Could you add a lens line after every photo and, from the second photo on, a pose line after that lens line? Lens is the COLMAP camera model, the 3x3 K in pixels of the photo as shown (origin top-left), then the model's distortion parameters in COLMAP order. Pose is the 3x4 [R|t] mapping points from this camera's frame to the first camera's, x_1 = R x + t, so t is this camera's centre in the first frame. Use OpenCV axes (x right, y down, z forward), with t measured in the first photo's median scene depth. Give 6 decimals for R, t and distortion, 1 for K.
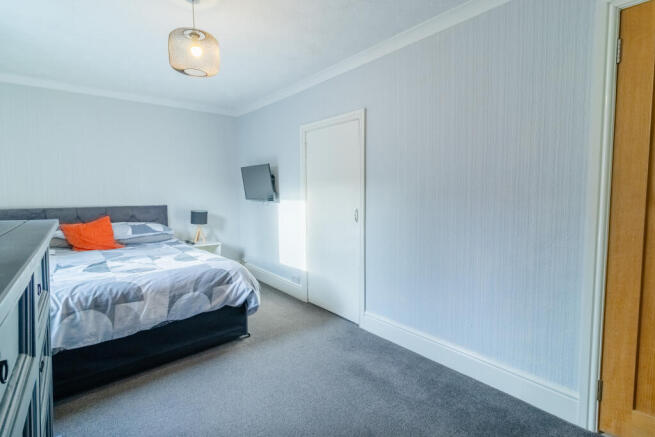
lens RADIAL K [[306.8, 0, 343.2], [0, 306.8, 204.8], [0, 0, 1]] dist [-0.002390, -0.000084]
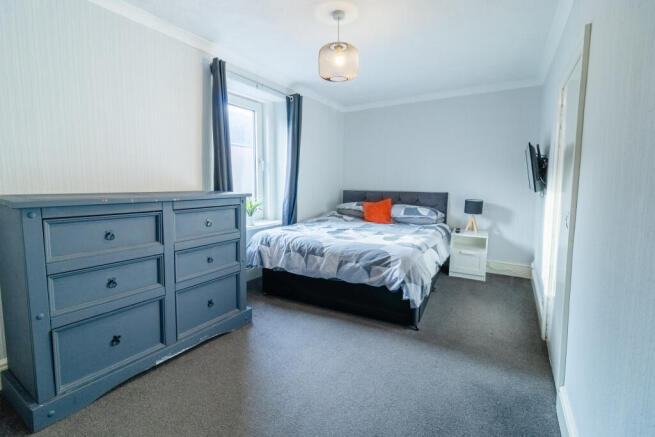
lens RADIAL K [[306.8, 0, 327.3], [0, 306.8, 213.6], [0, 0, 1]] dist [-0.002390, -0.000084]
pose [[0.305867, 0.098127, -0.947004, 0.552599], [-0.041452, 0.995104, 0.089723, -0.008074], [0.951171, 0.011811, 0.308437, 0.499719]]
